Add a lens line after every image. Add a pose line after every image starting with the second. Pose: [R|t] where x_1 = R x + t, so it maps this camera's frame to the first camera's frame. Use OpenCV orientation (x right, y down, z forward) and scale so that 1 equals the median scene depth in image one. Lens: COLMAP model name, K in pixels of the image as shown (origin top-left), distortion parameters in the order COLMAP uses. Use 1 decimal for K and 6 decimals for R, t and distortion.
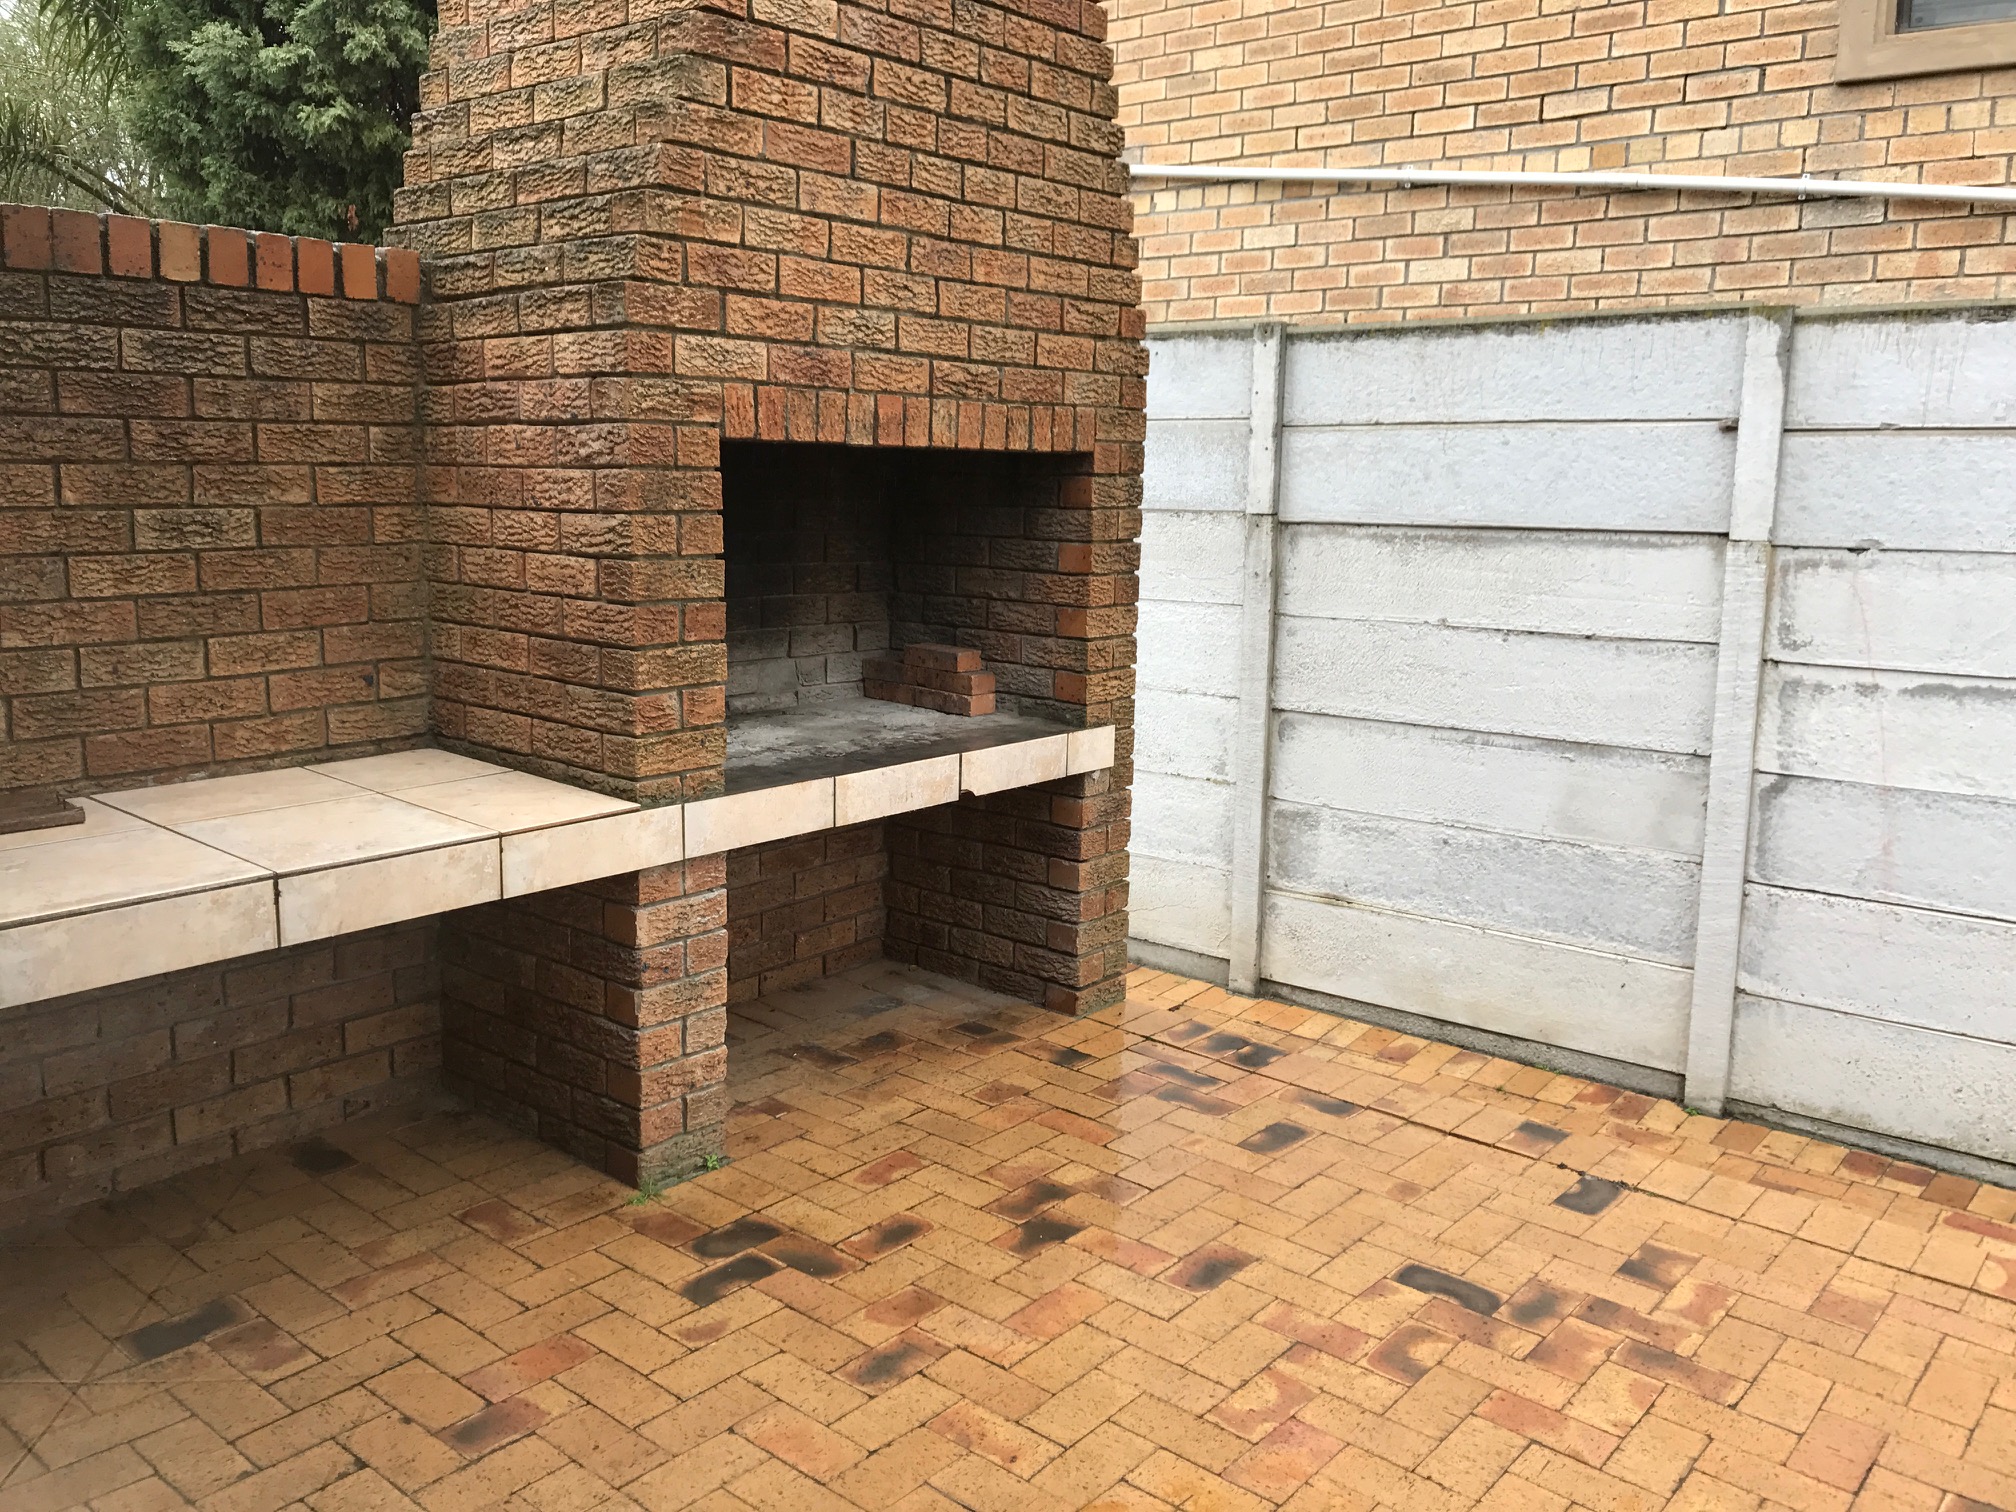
lens RADIAL K [[1643.1, 0, 1001.6], [0, 1643.1, 730.2], [0, 0, 1]] dist [0.040245, -0.017765]
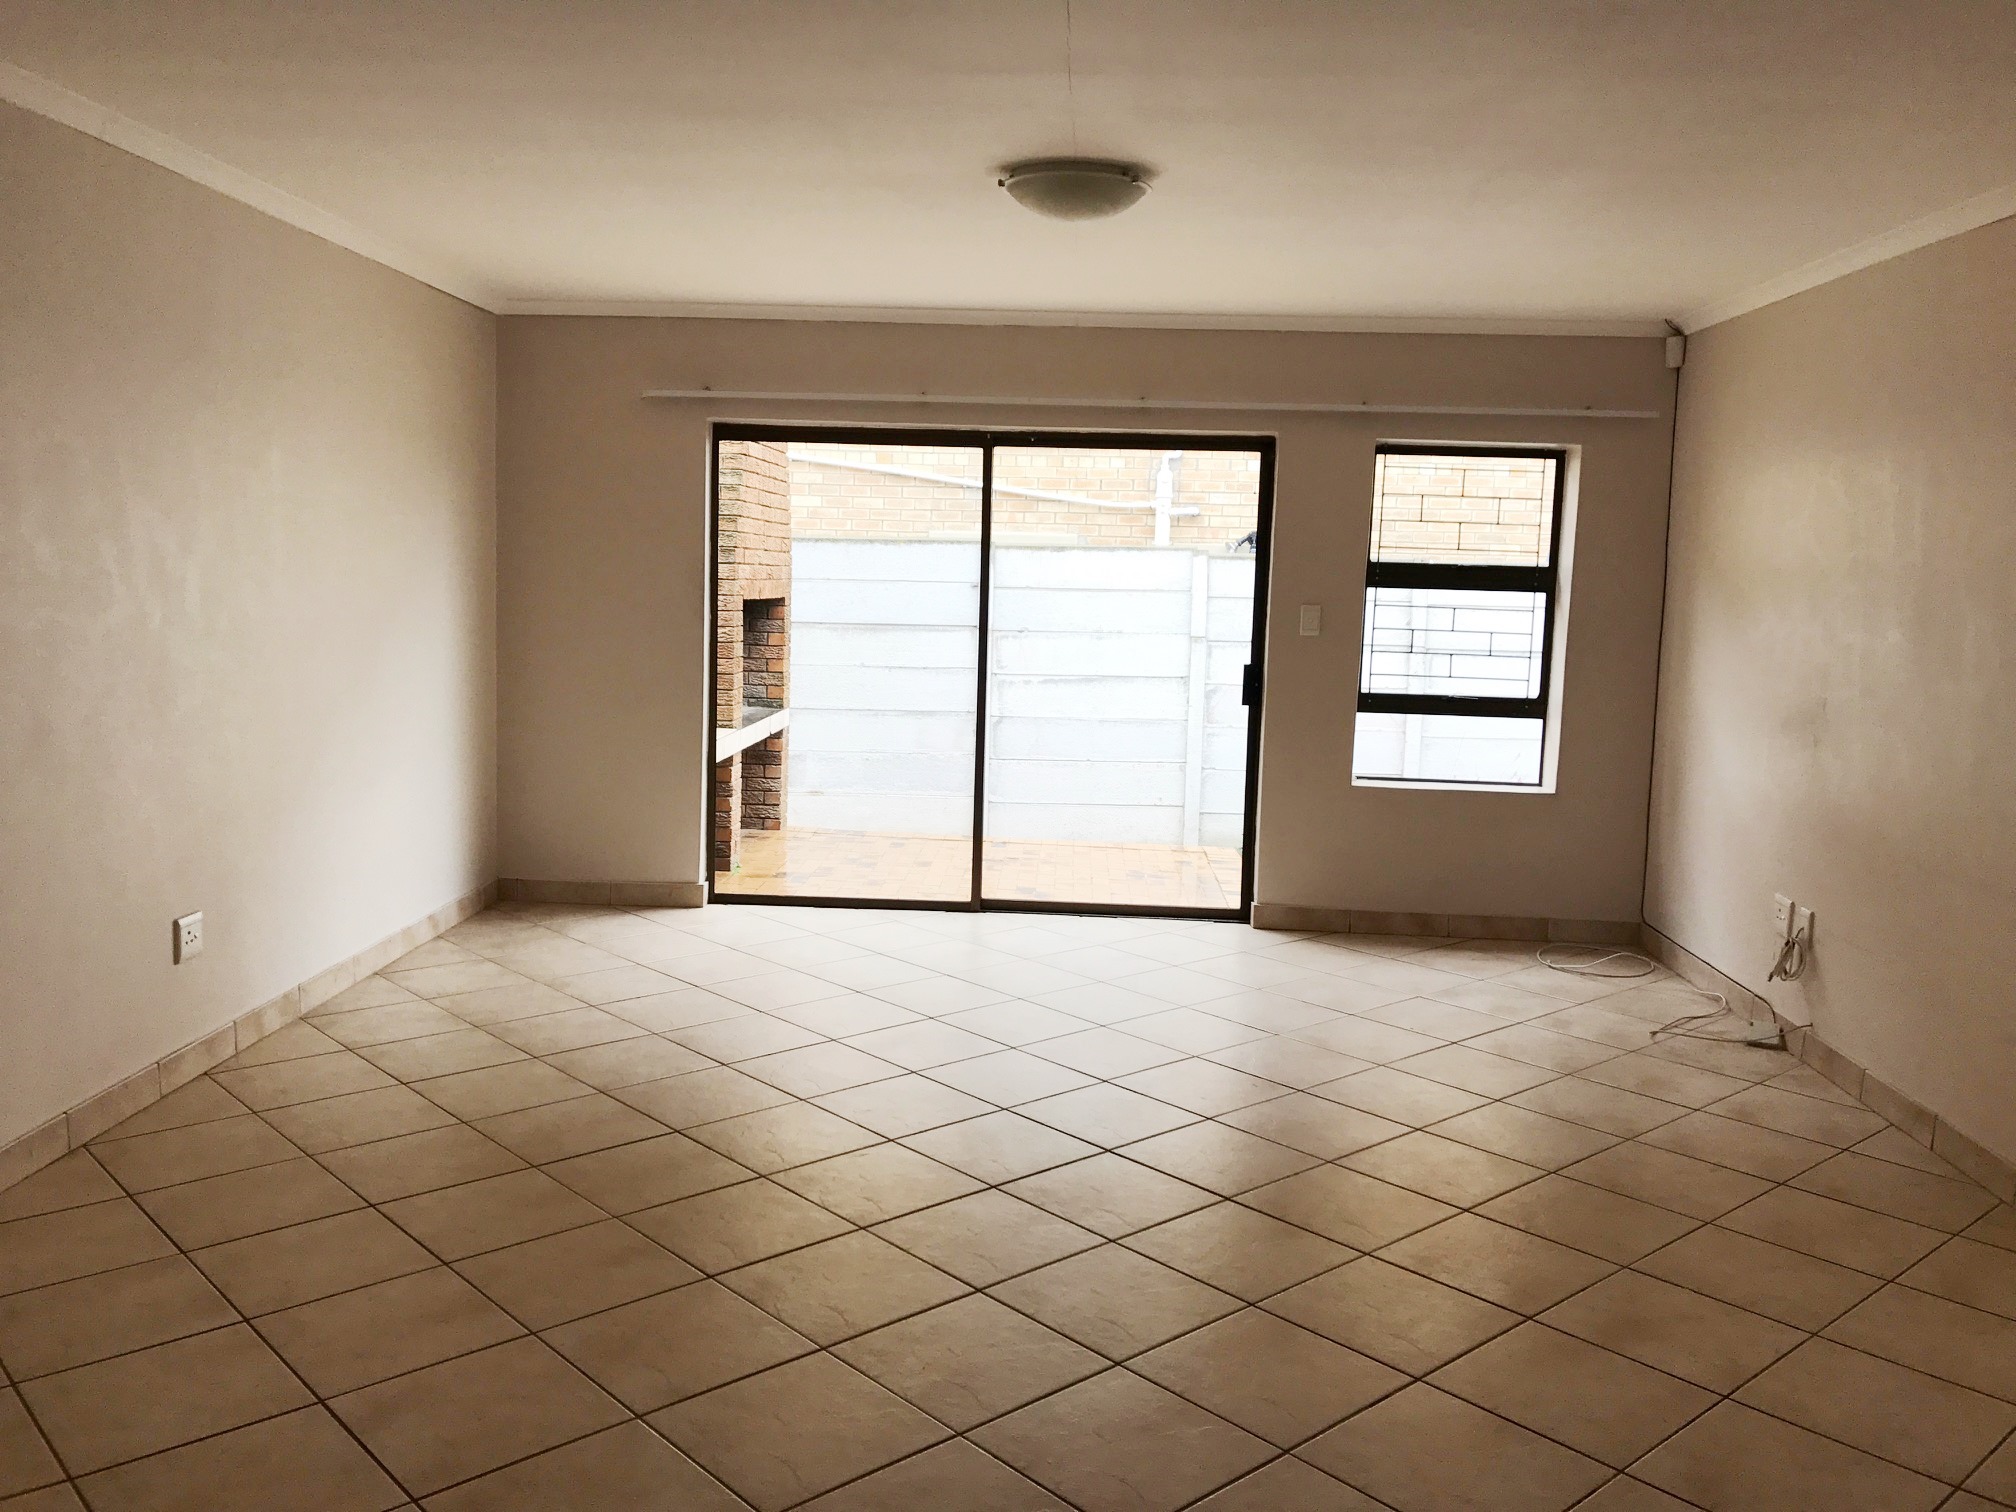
lens RADIAL K [[1644.7, 0, 1005.2], [0, 1644.7, 710.8], [0, 0, 1]] dist [0.132485, -0.300045]
pose [[0.794488, -0.048509, 0.605340, -1.188231], [0.083832, 0.996022, -0.030210, 0.105120], [-0.601466, 0.074748, 0.795394, -1.166244]]
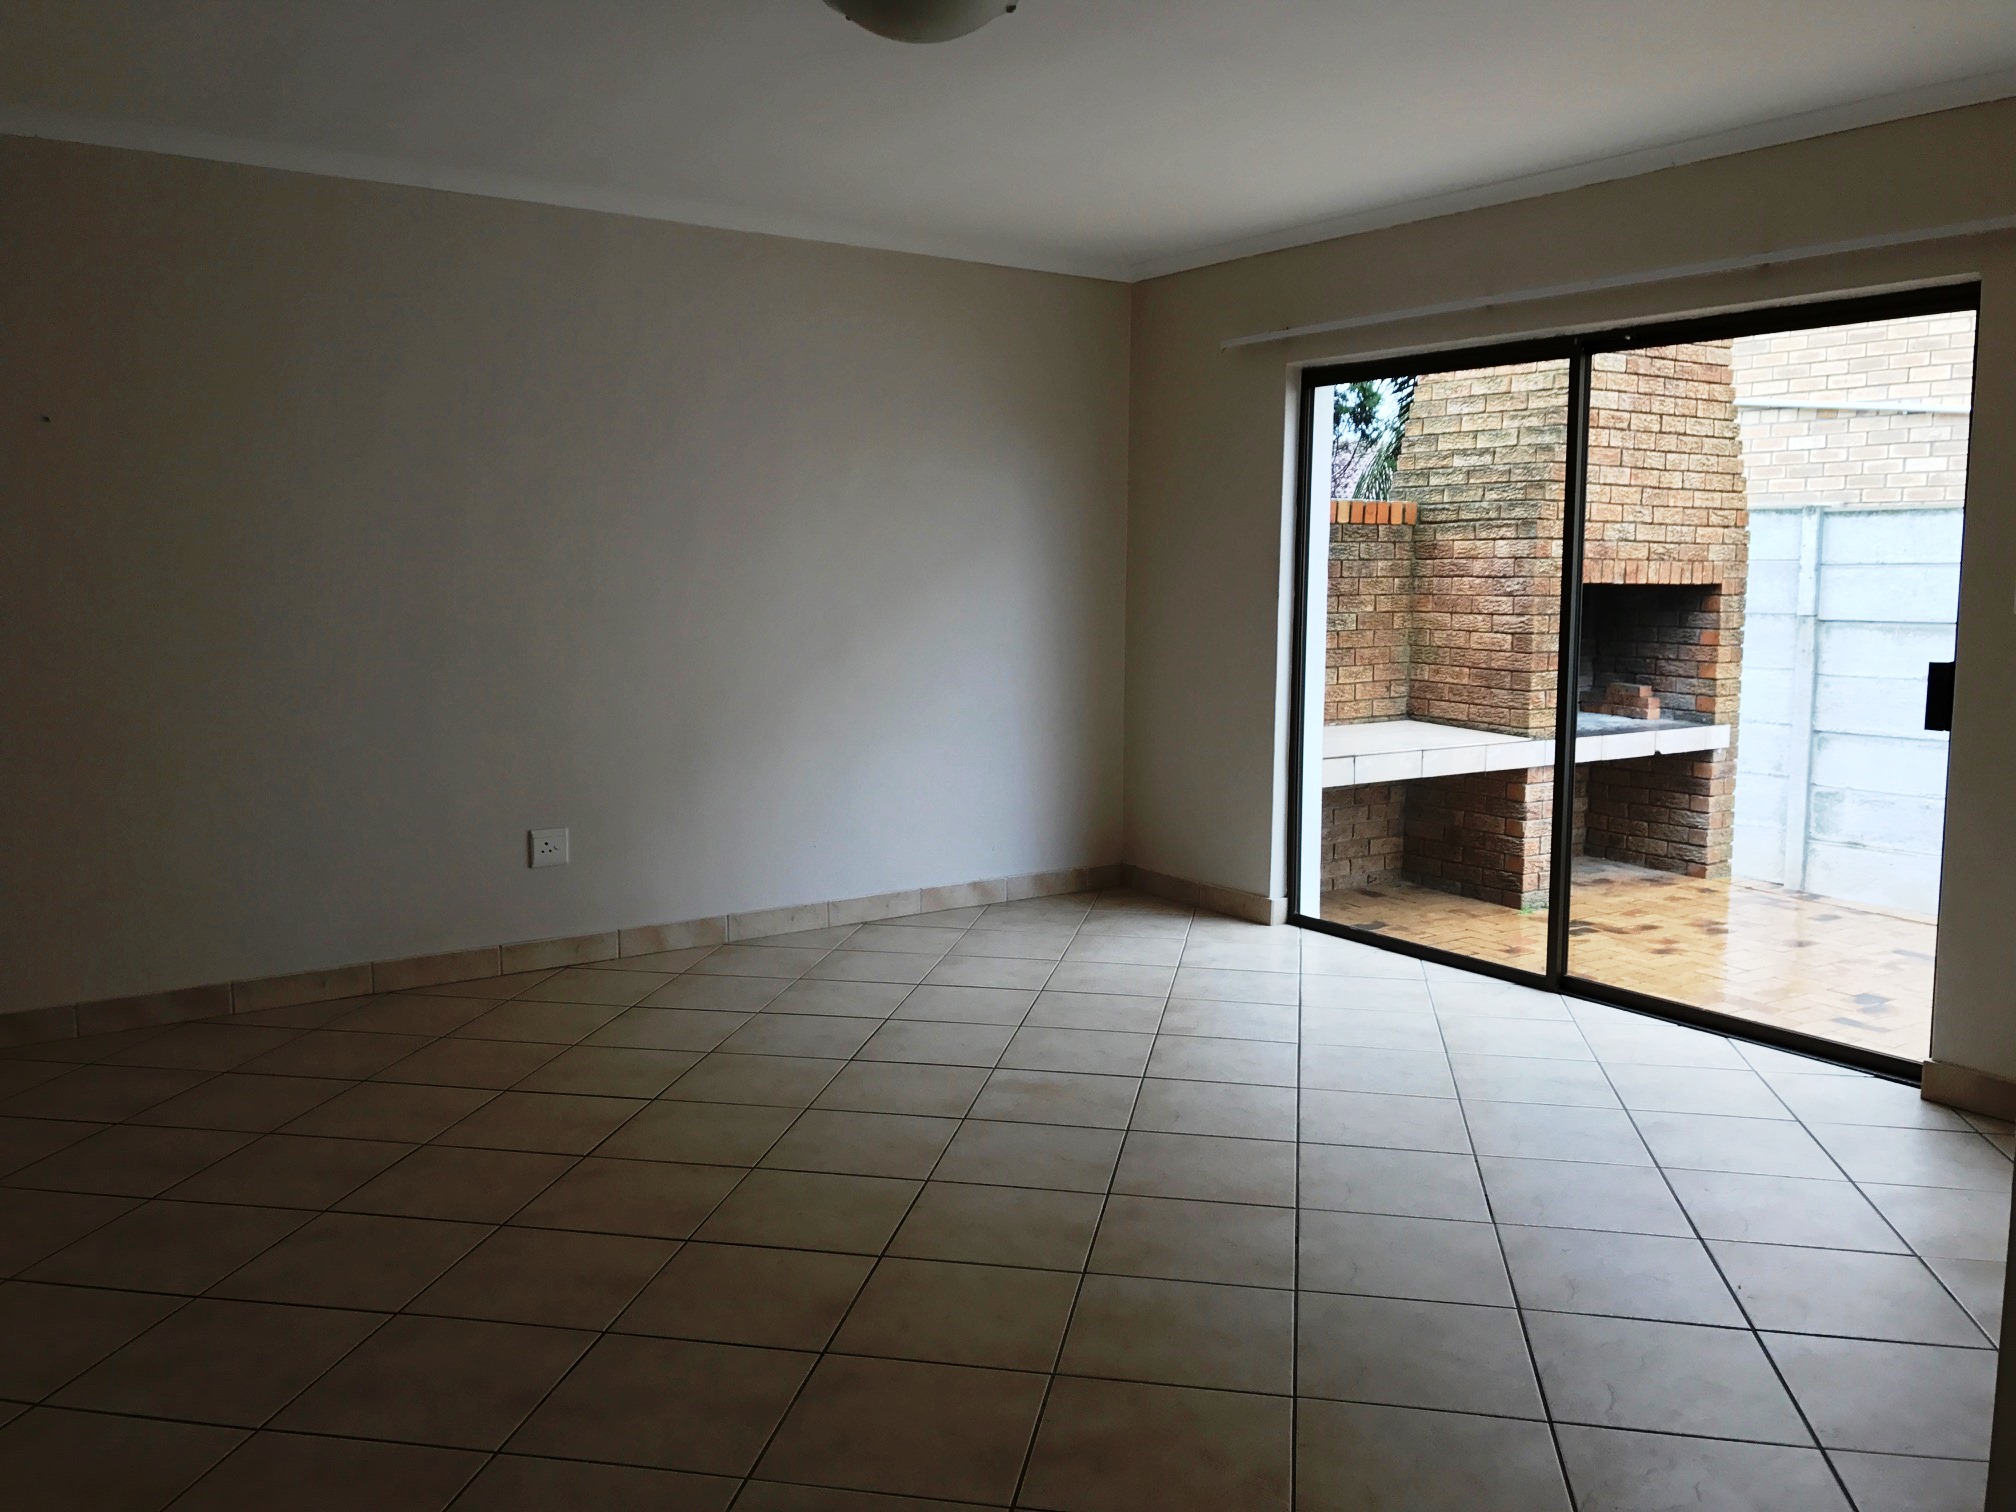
lens RADIAL K [[1667.5, 0, 1007.2], [0, 1667.5, 720.0], [0, 0, 1]] dist [-0.003618, 0.080395]
pose [[0.966451, 0.015728, -0.256369, -0.252458], [-0.033423, 0.997338, -0.064810, 0.149675], [0.254667, 0.071204, 0.964404, -1.122662]]
